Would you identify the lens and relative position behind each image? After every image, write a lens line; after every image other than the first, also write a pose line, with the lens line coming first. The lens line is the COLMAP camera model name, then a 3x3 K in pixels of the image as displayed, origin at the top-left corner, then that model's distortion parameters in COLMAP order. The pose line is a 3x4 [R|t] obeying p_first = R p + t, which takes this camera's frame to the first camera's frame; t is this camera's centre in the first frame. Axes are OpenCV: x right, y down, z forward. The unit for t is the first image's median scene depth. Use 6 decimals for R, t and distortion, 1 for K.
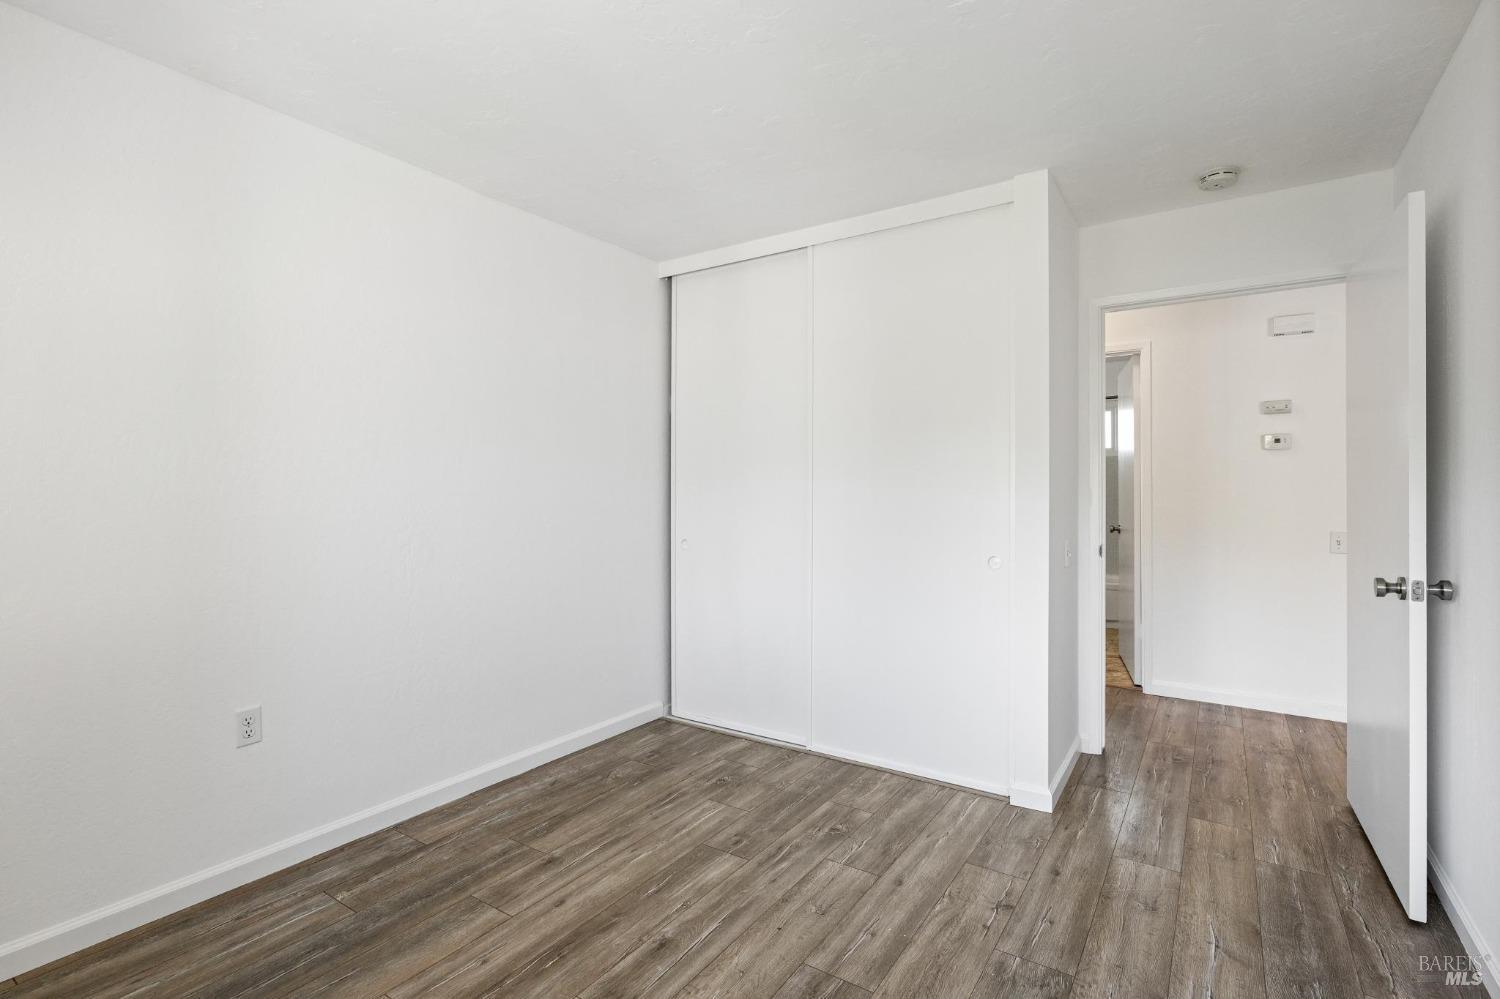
lens RADIAL K [[671.4, 0, 746.1], [0, 671.4, 484.3], [0, 0, 1]] dist [0.000205, 0.000093]
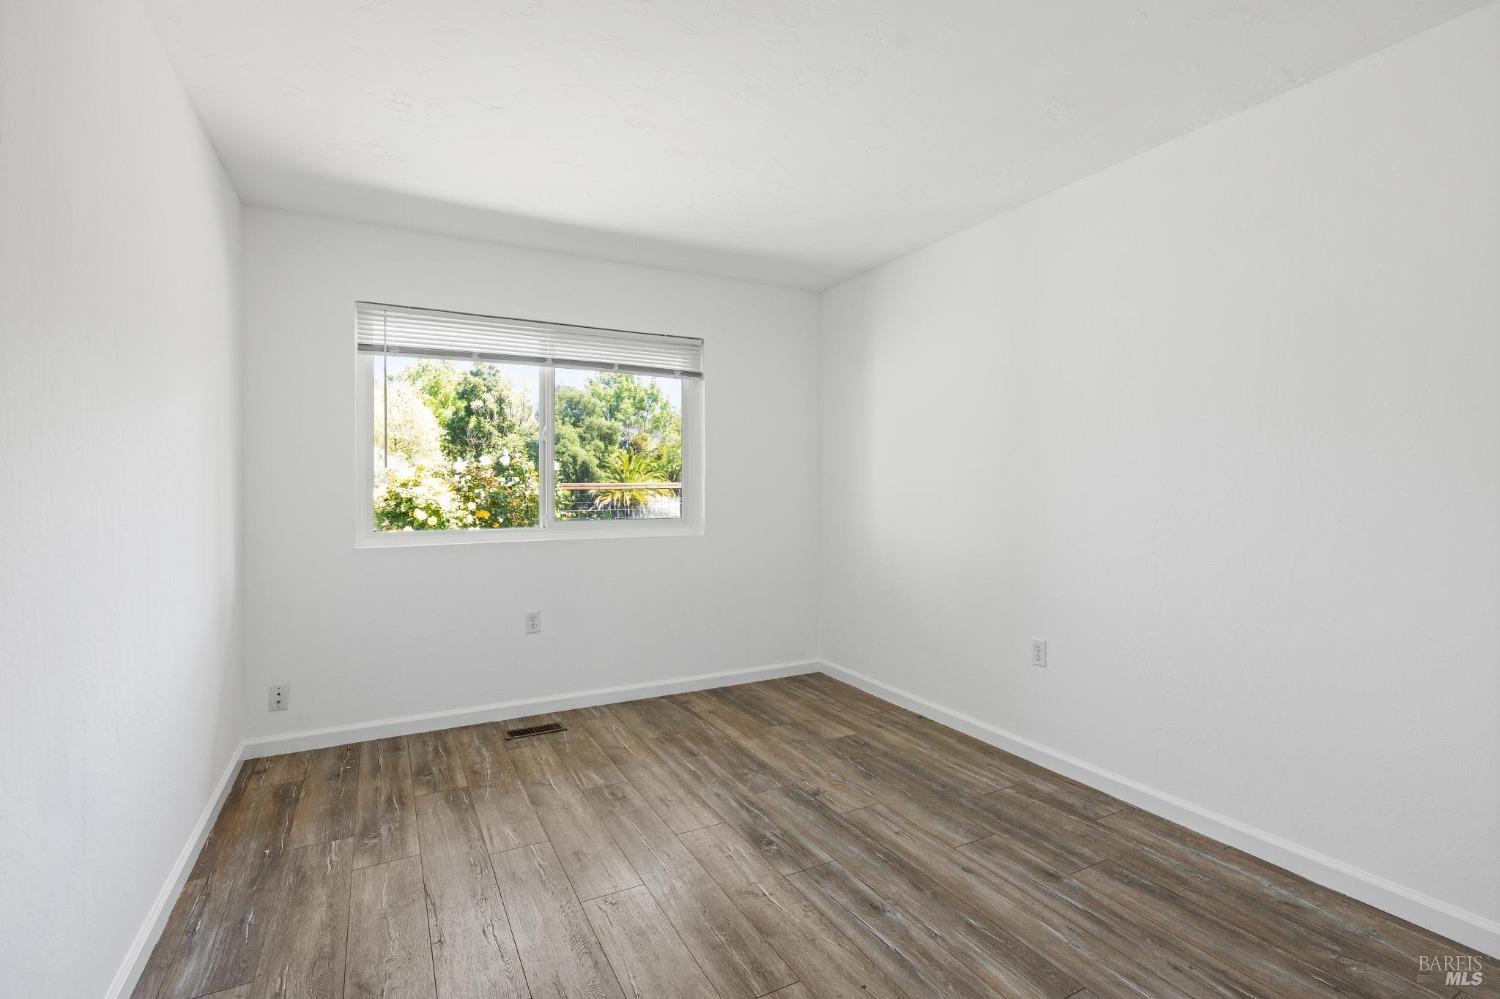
lens RADIAL K [[640.9, 0, 751.9], [0, 640.9, 490.6], [0, 0, 1]] dist [-0.001313, -0.000068]
pose [[-0.404547, 0.011190, -0.914449, 0.749642], [0.007959, 0.999930, 0.008715, 0.006702], [0.914482, -0.003752, -0.404608, 1.046712]]
